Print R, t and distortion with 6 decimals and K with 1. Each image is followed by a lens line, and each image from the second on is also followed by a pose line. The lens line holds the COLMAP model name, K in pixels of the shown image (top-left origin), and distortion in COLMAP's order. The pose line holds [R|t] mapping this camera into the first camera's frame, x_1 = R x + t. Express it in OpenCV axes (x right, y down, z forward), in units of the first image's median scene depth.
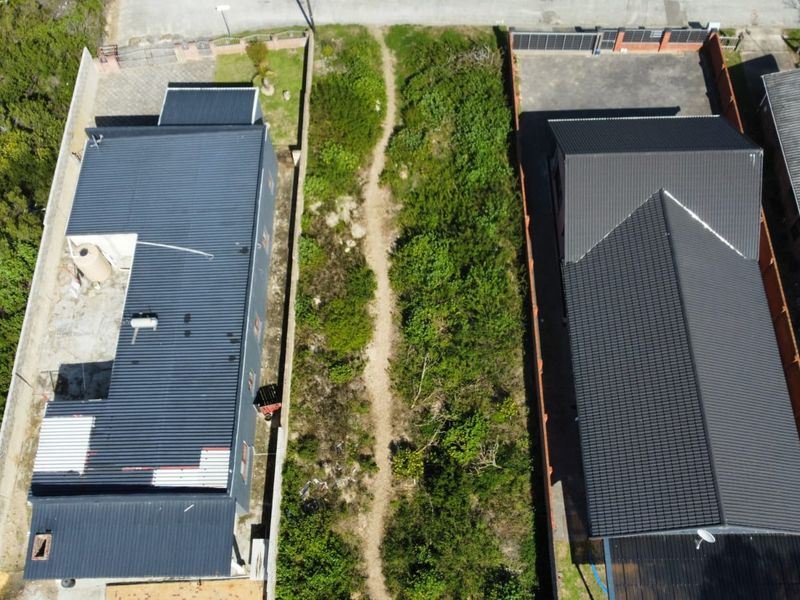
lens RADIAL K [[808.4, 0, 397.2], [0, 808.4, 292.8], [0, 0, 1]] dist [0.008808, -0.043287]
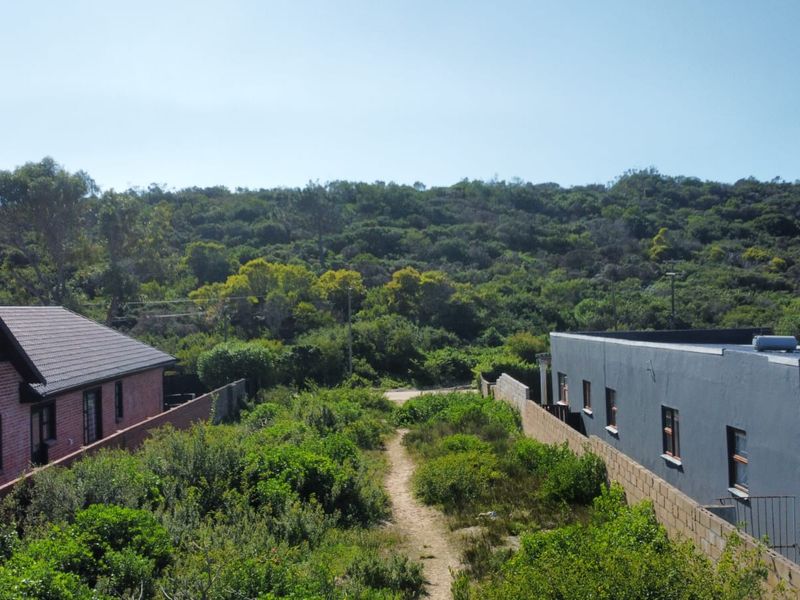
lens RADIAL K [[808.4, 0, 397.2], [0, 808.4, 292.8], [0, 0, 1]] dist [0.008808, -0.043287]
pose [[-0.997990, 0.061831, -0.013880, -0.016051], [0.017304, 0.476610, 0.878945, -0.484849], [0.060962, 0.876938, -0.476722, 1.133892]]
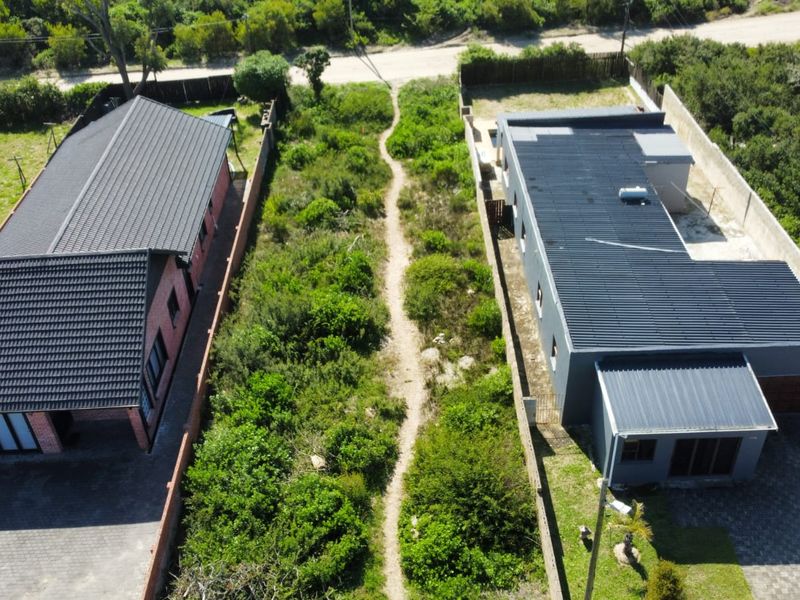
lens RADIAL K [[808.4, 0, 397.2], [0, 808.4, 292.8], [0, 0, 1]] dist [0.008808, -0.043287]
pose [[-0.996903, 0.072739, 0.029891, -0.046111], [0.018094, -0.157749, 0.987313, -0.863314], [0.076531, 0.984797, 0.155945, 0.861865]]
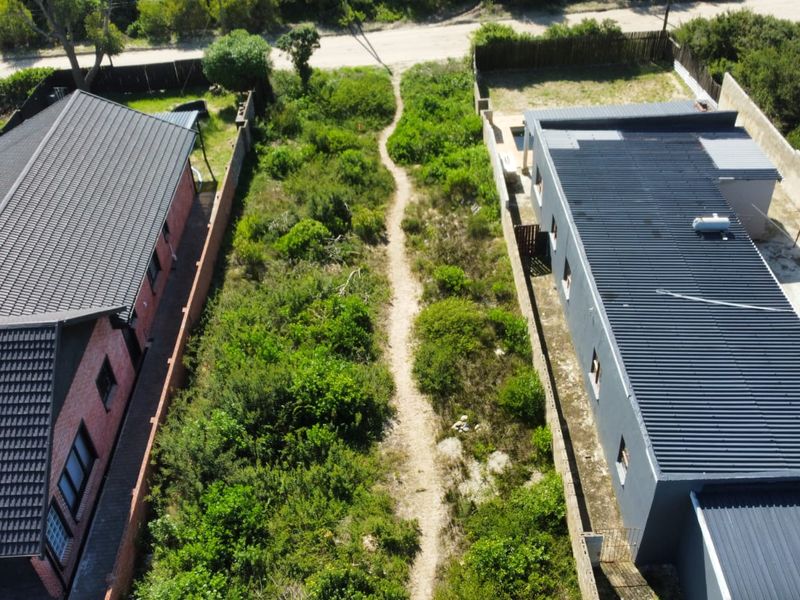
lens RADIAL K [[808.4, 0, 397.2], [0, 808.4, 292.8], [0, 0, 1]] dist [0.008808, -0.043287]
pose [[-0.996974, 0.072477, 0.028092, -0.036809], [0.013772, -0.190986, 0.981496, -0.648147], [0.076501, 0.978913, 0.189410, 0.820152]]
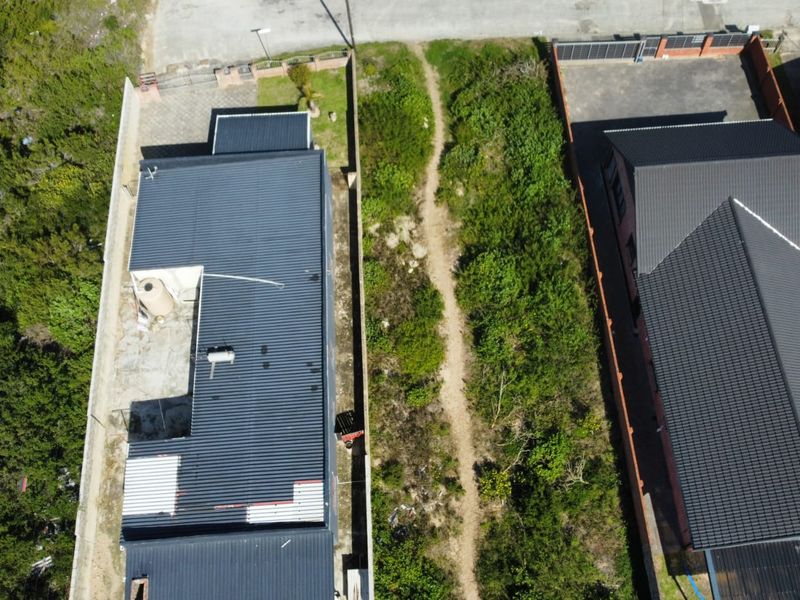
lens RADIAL K [[808.4, 0, 397.2], [0, 808.4, 292.8], [0, 0, 1]] dist [0.008808, -0.043287]
pose [[0.998402, -0.050396, 0.025577, -0.108782], [0.050418, 0.998728, -0.000230, -0.027373], [-0.025533, 0.001520, 0.999673, 0.005933]]
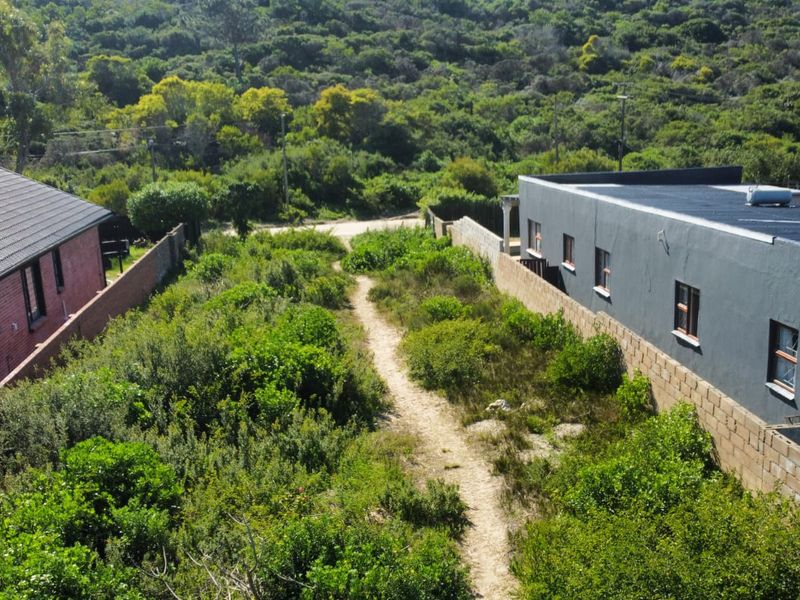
lens RADIAL K [[808.4, 0, 397.2], [0, 808.4, 292.8], [0, 0, 1]] dist [0.008808, -0.043287]
pose [[-0.989845, 0.099193, -0.101819, 0.022170], [-0.073299, 0.257537, 0.963484, -0.452561], [0.121793, 0.961164, -0.247651, 1.077276]]
